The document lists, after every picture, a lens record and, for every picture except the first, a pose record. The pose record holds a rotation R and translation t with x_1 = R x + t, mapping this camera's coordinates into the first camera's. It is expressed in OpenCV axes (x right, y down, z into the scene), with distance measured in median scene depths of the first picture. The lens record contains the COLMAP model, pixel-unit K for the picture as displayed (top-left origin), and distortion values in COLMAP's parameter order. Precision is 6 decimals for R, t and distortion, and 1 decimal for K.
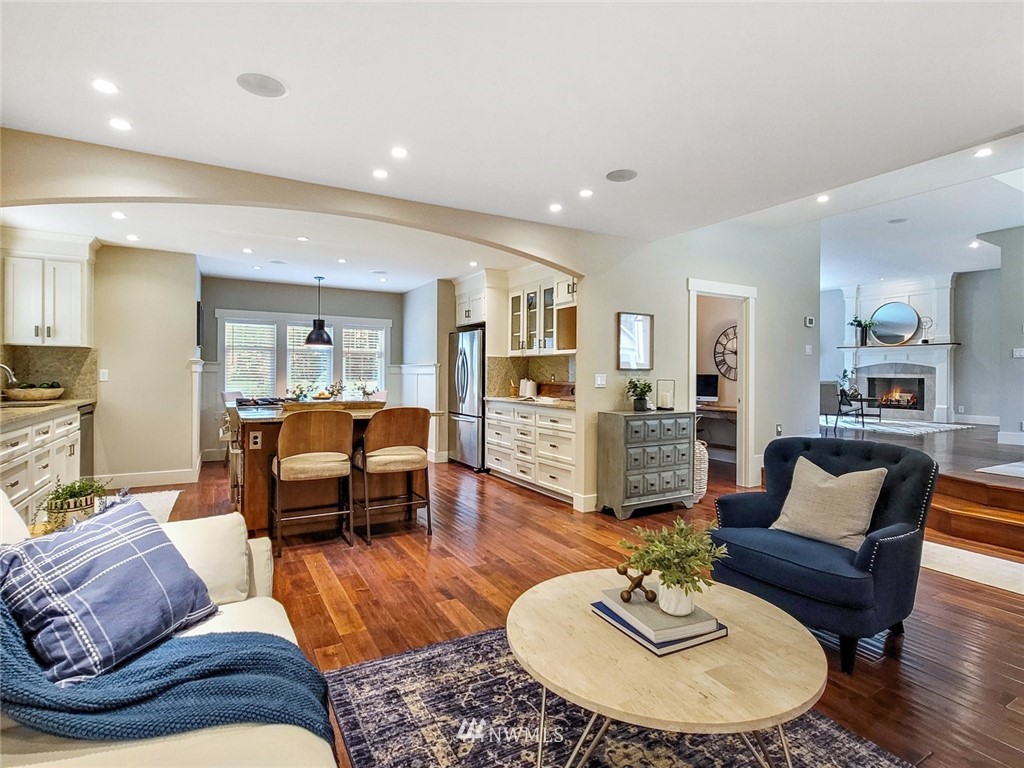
lens RADIAL K [[513.7, 0, 511.9], [0, 513.7, 376.7], [0, 0, 1]] dist [-0.000059, 0.000355]
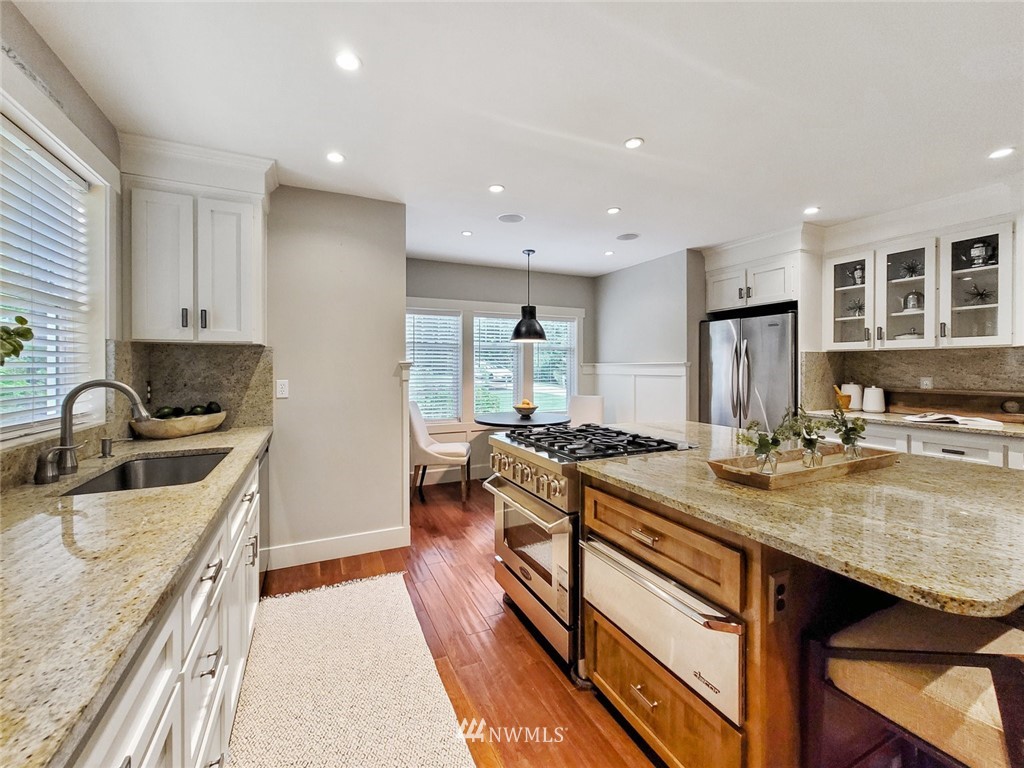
lens RADIAL K [[422.6, 0, 513.6], [0, 422.6, 365.0], [0, 0, 1]] dist [-0.000784, -0.000078]
pose [[0.997287, -0.011134, -0.072758, -0.391500], [0.010419, 0.999894, -0.010196, -0.019955], [0.072864, 0.009410, 0.997297, 0.414879]]
